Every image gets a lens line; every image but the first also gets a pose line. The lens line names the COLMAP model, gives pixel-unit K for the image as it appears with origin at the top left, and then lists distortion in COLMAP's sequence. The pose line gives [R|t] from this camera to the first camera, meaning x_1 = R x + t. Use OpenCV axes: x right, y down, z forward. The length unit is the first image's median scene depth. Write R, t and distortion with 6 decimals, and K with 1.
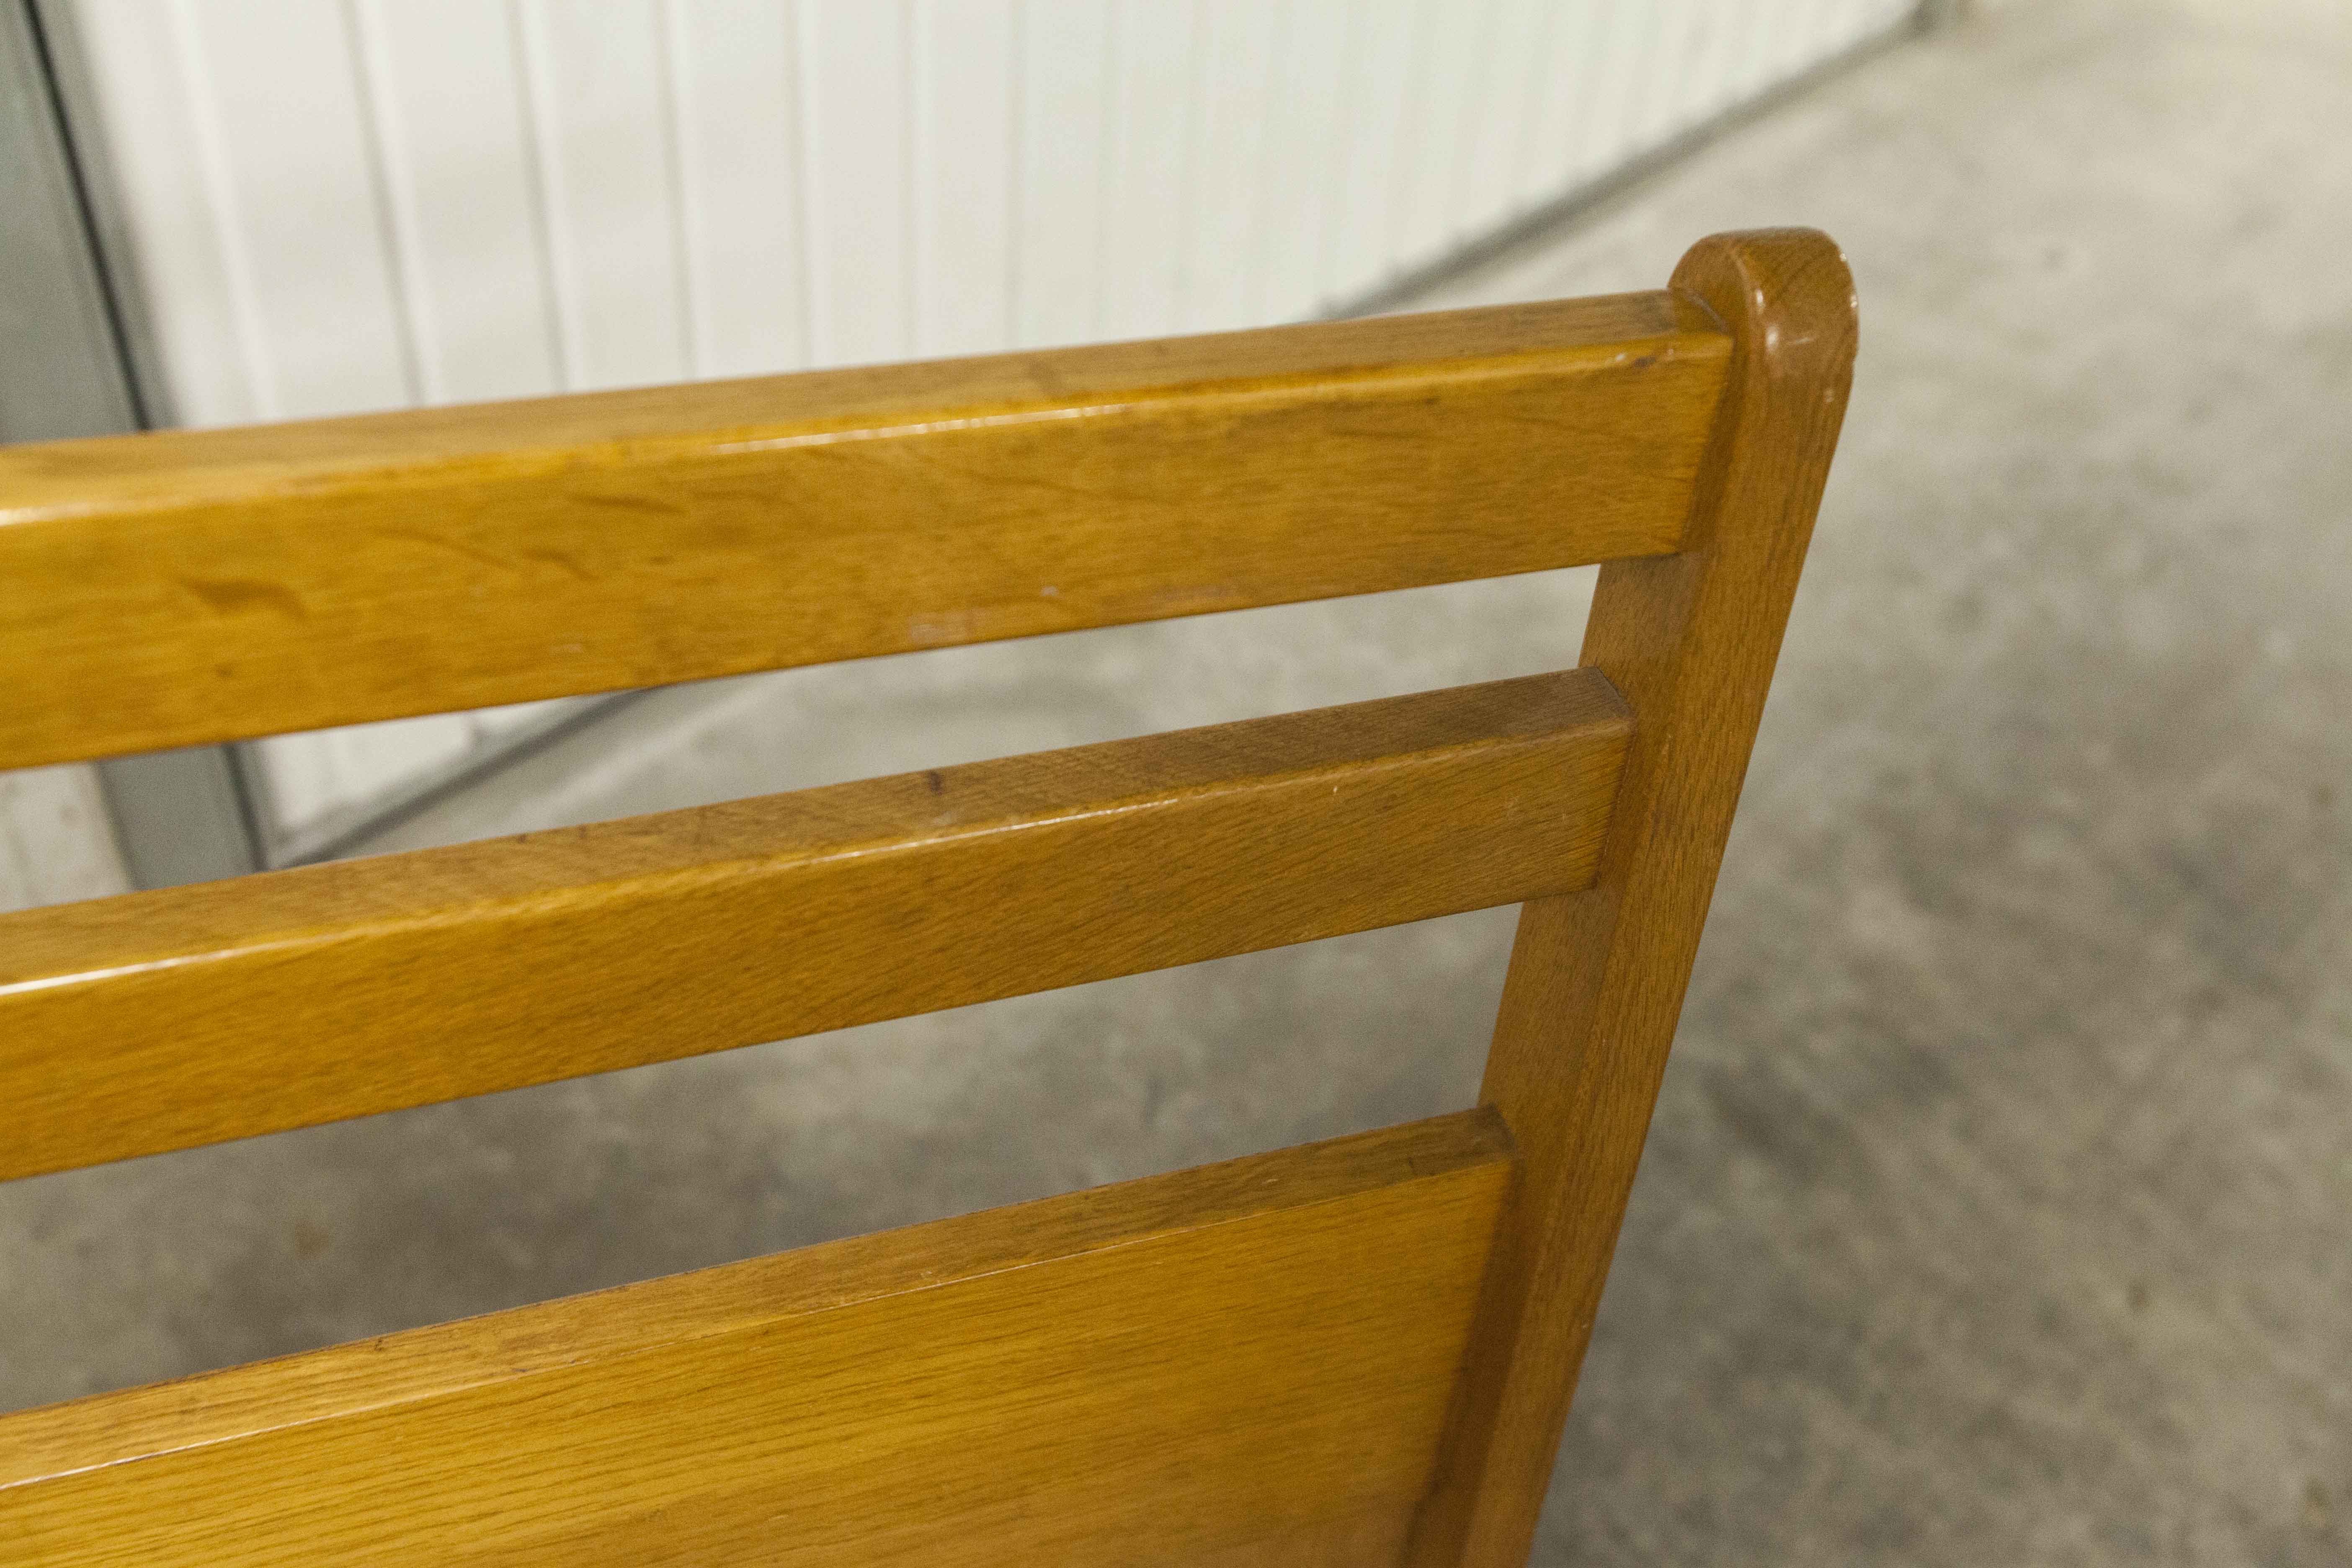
lens RADIAL K [[2268.5, 0, 1176.0], [0, 2268.5, 784.0], [0, 0, 1]] dist [-0.000257, -0.004952]
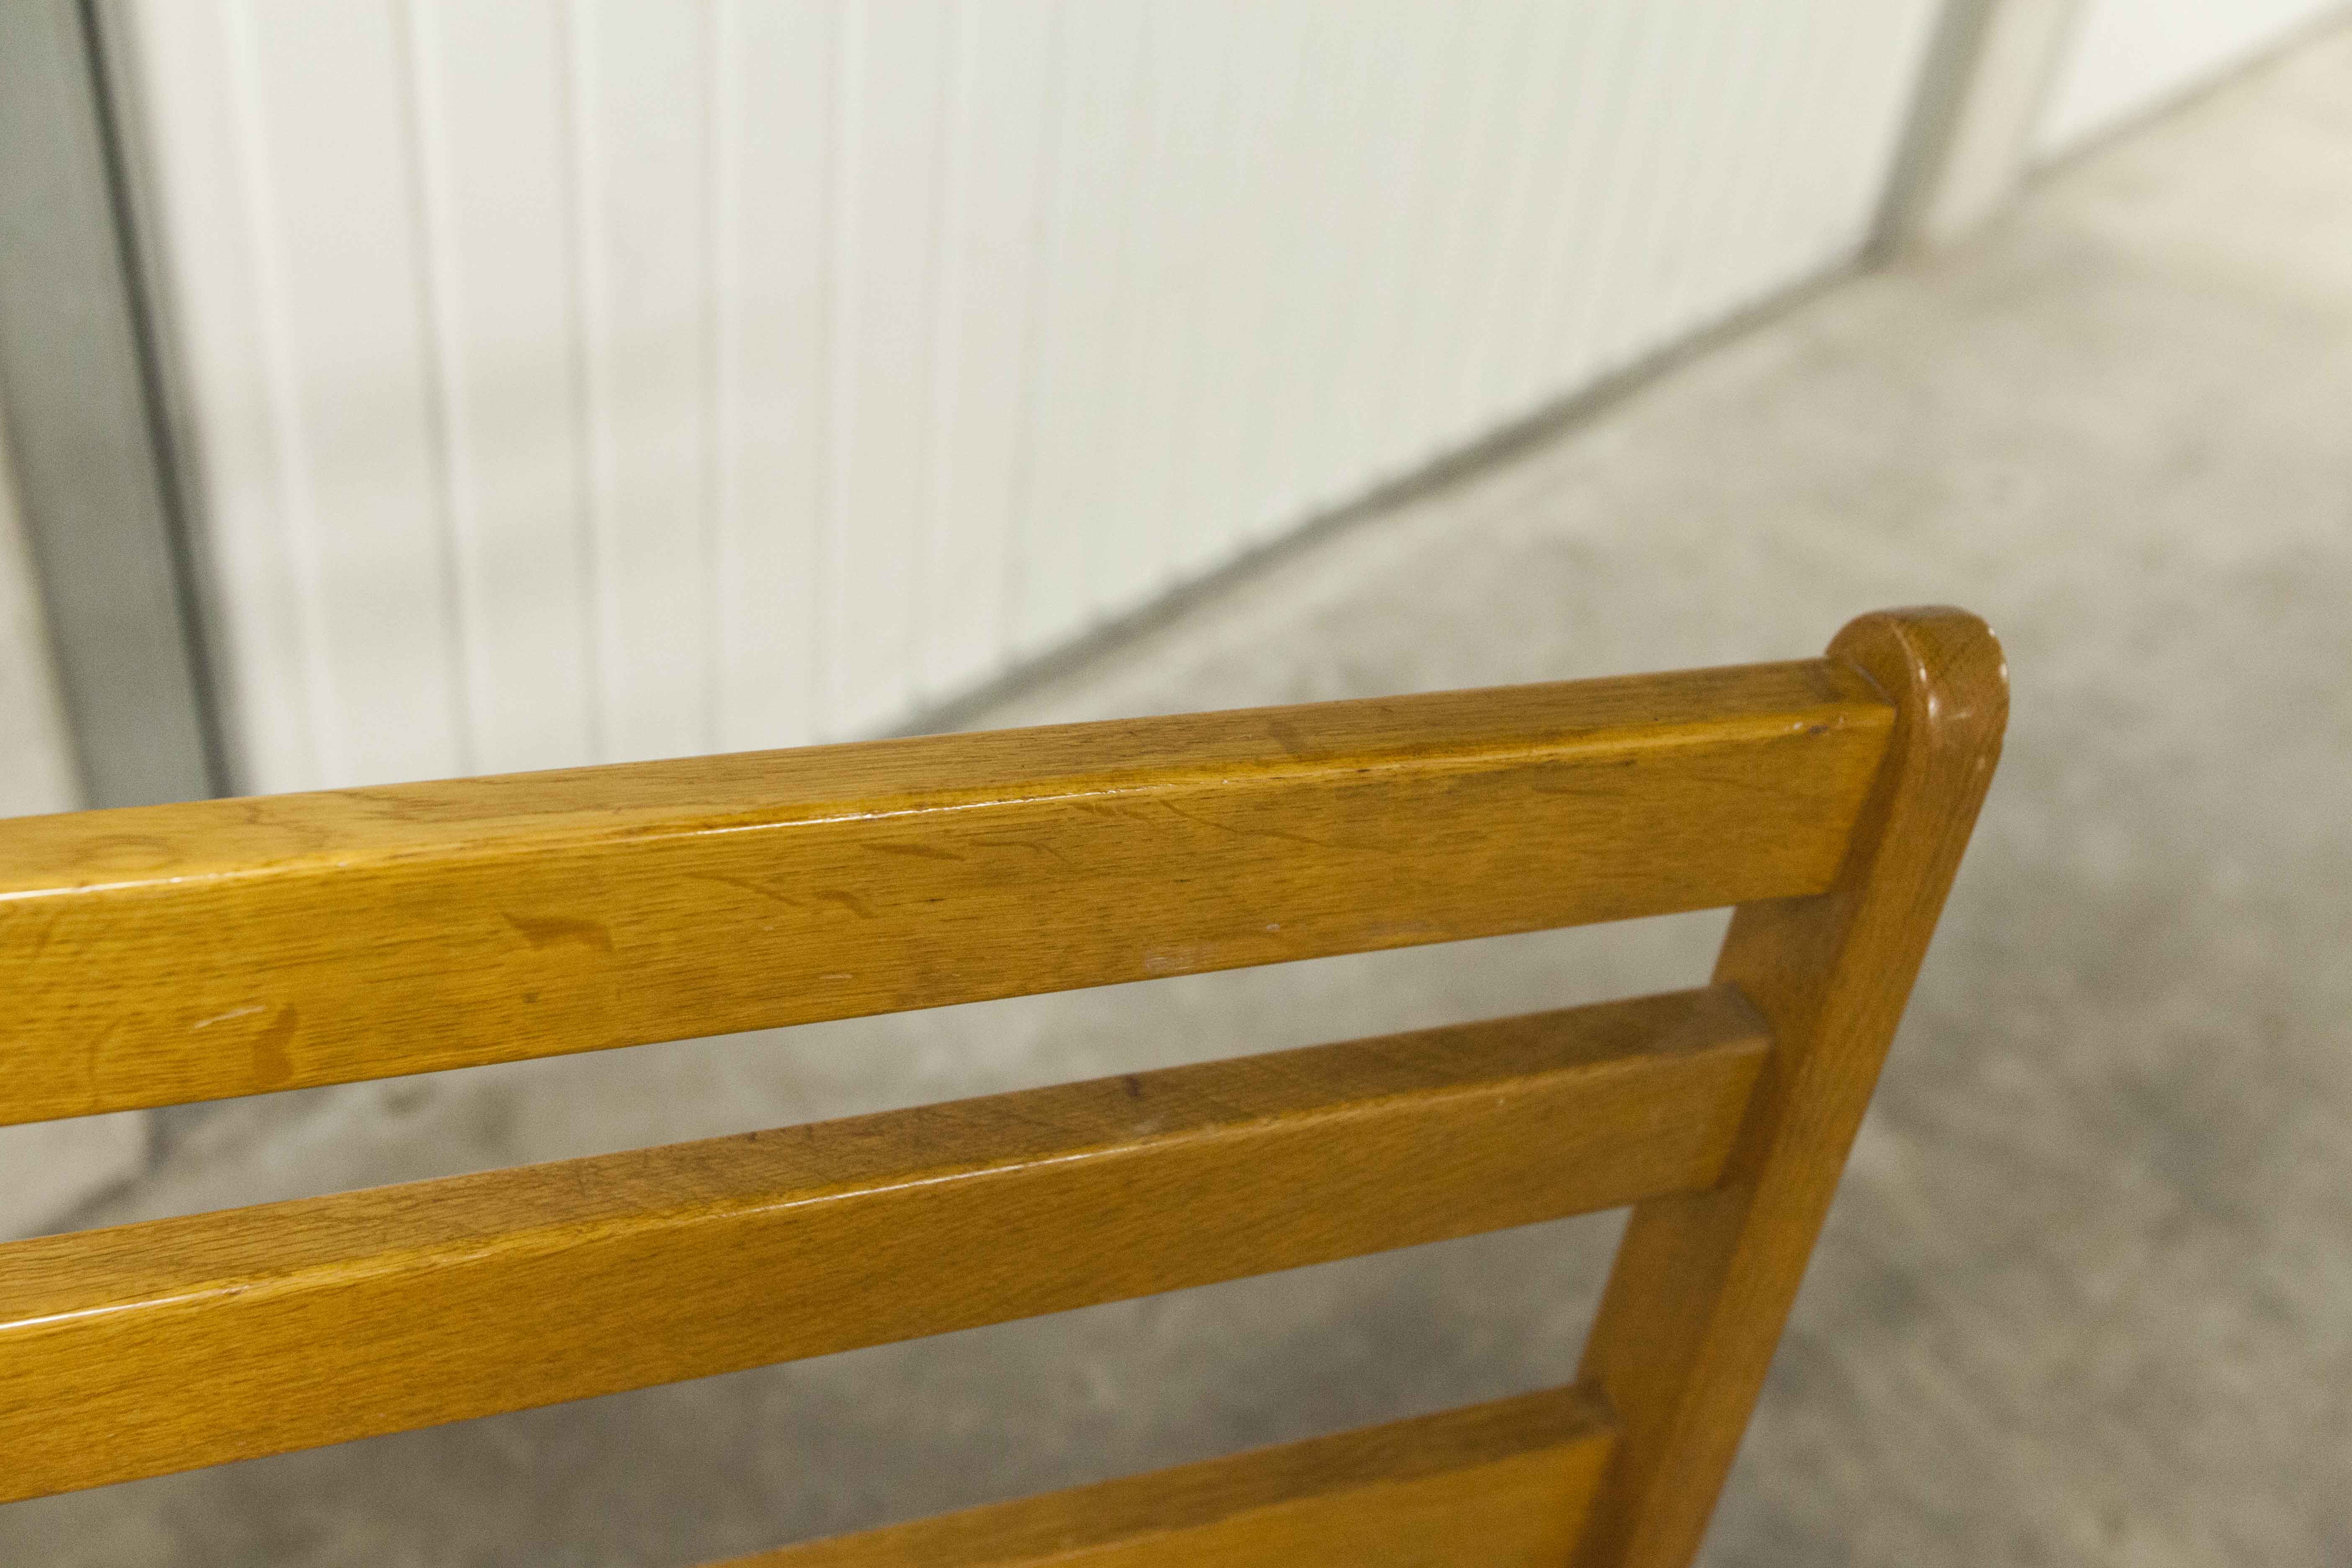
lens RADIAL K [[2268.5, 0, 1176.0], [0, 2268.5, 784.0], [0, 0, 1]] dist [-0.000257, -0.004952]
pose [[0.998659, 0.034990, 0.038168, -0.138493], [-0.032394, 0.997251, -0.066648, -0.076044], [-0.040395, 0.065322, 0.997046, -0.068914]]
